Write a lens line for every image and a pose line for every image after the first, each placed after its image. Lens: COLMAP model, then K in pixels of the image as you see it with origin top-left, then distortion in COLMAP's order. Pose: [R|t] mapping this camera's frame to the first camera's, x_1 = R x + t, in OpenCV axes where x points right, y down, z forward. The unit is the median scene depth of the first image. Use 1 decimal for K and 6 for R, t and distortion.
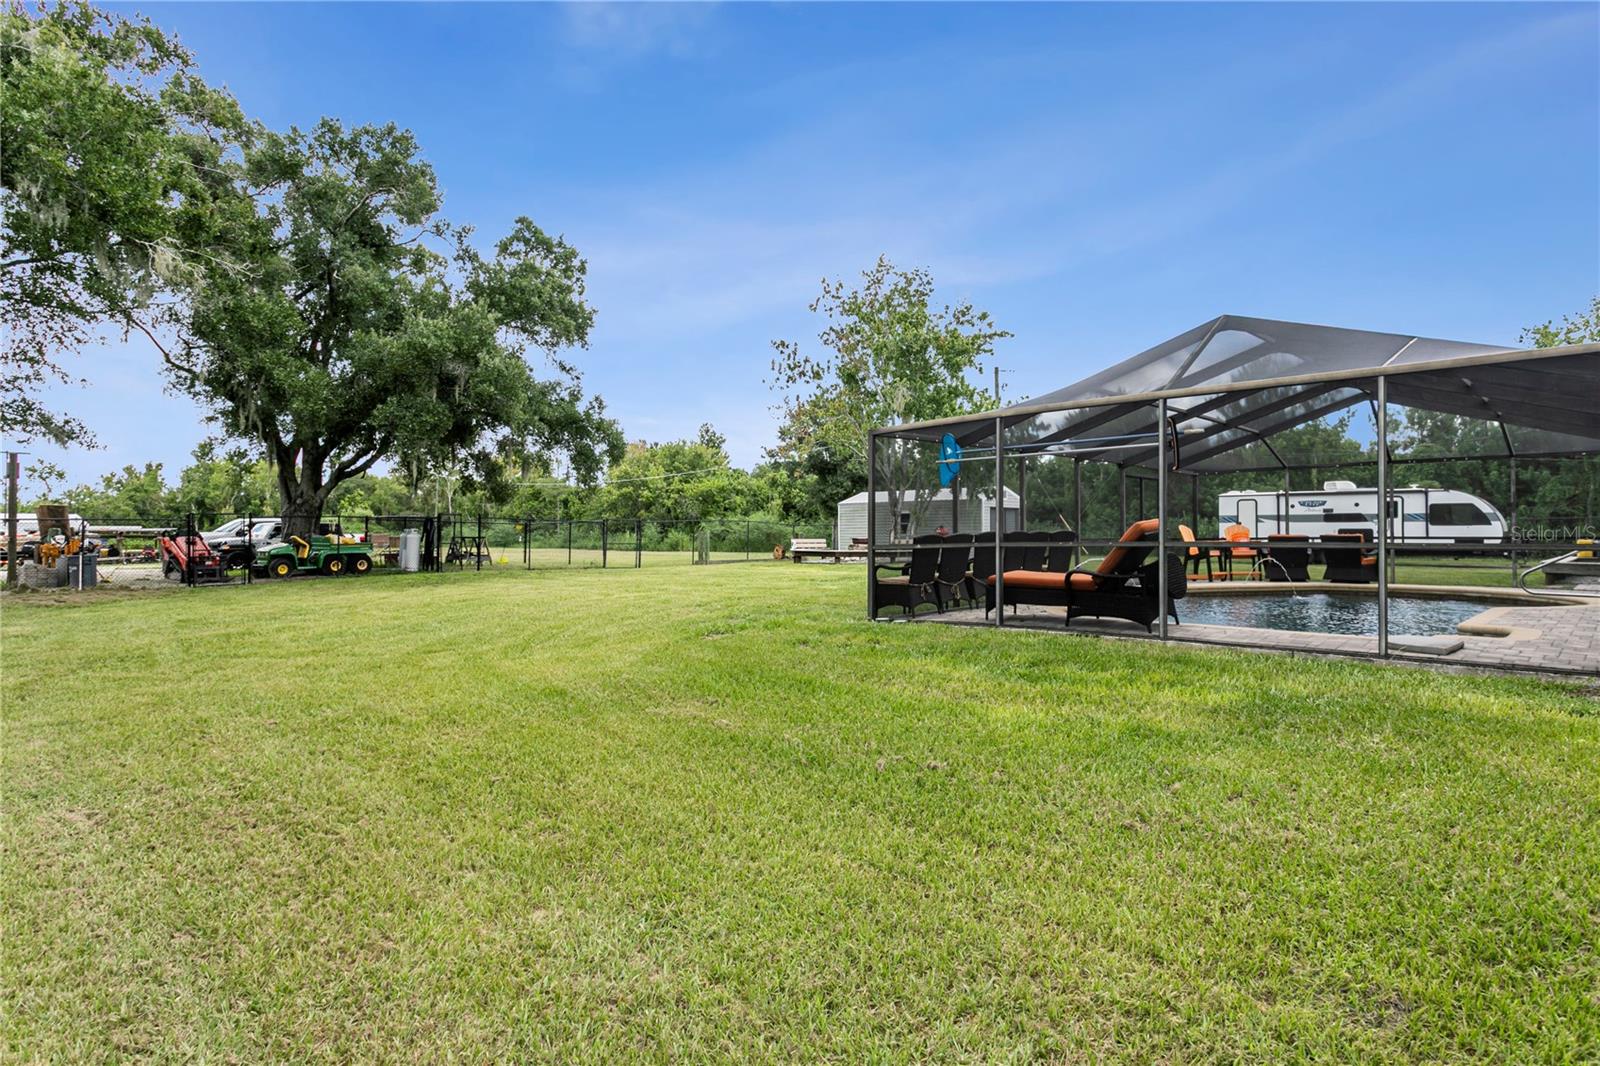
lens RADIAL K [[928.7, 0, 809.6], [0, 928.7, 518.2], [0, 0, 1]] dist [-0.001970, -0.000610]
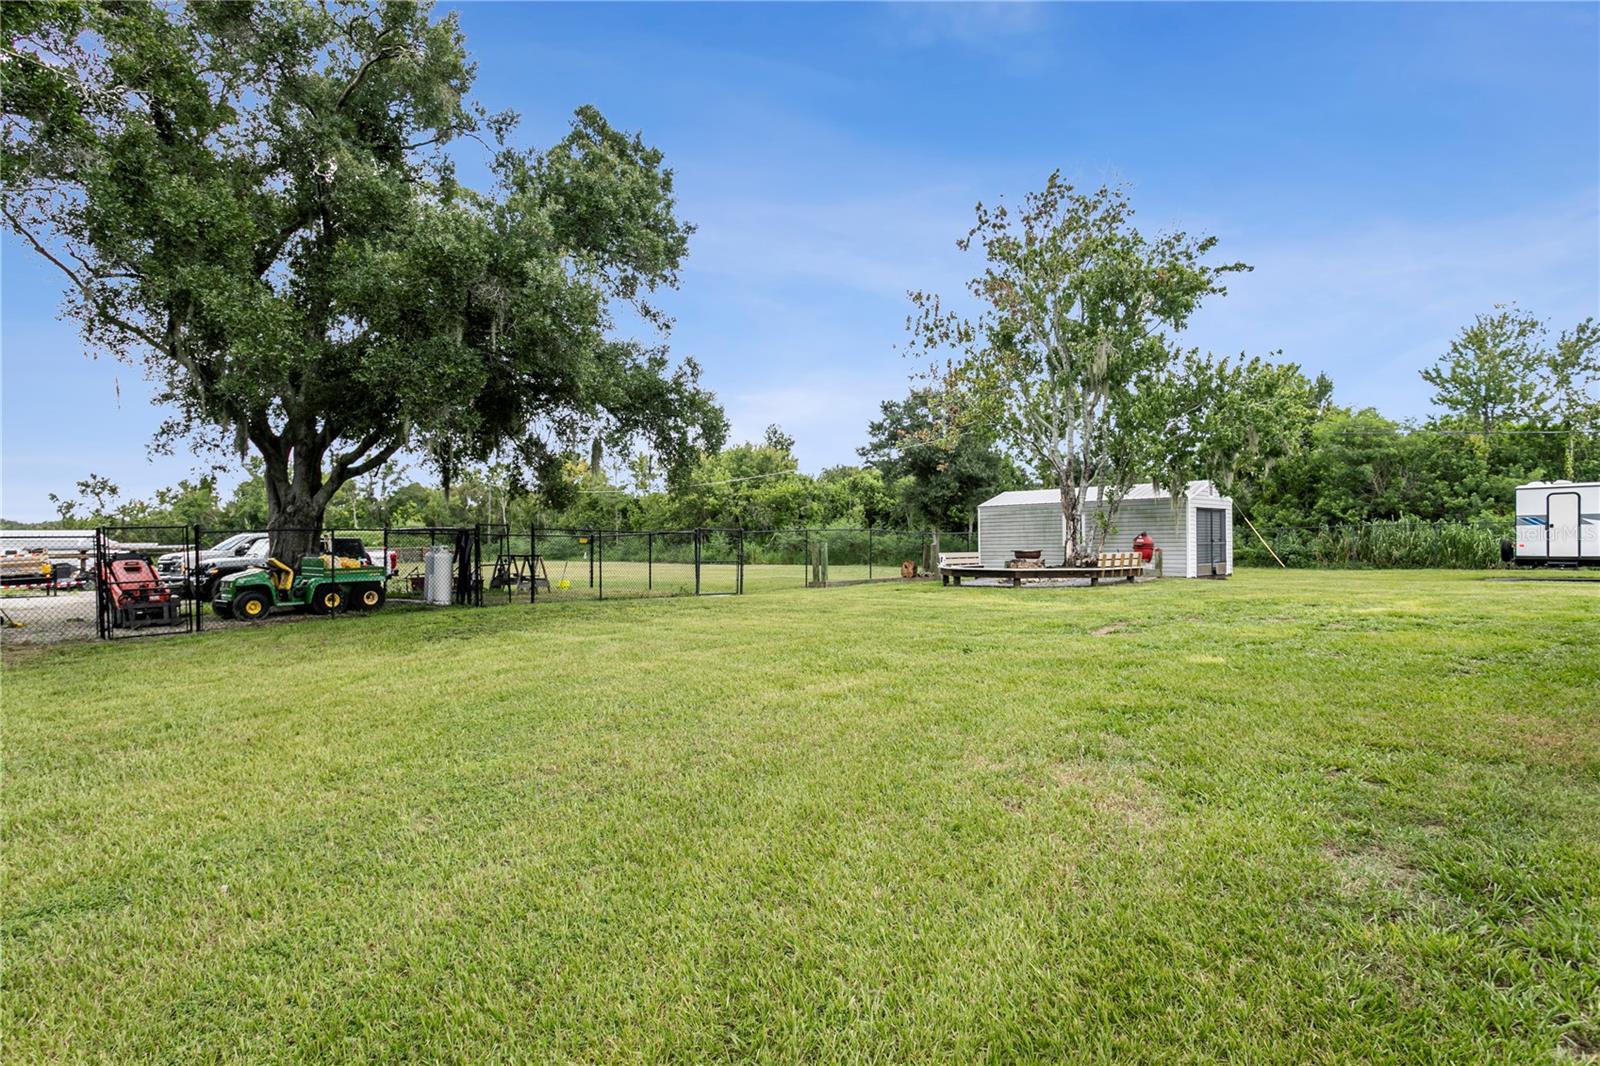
lens RADIAL K [[928.7, 0, 793.2], [0, 928.7, 543.3], [0, 0, 1]] dist [-0.001970, -0.000610]
pose [[0.997482, -0.009630, -0.070259, -0.083454], [0.010899, 0.999784, 0.017701, -0.000021], [0.070074, -0.018422, 0.997372, 0.238910]]
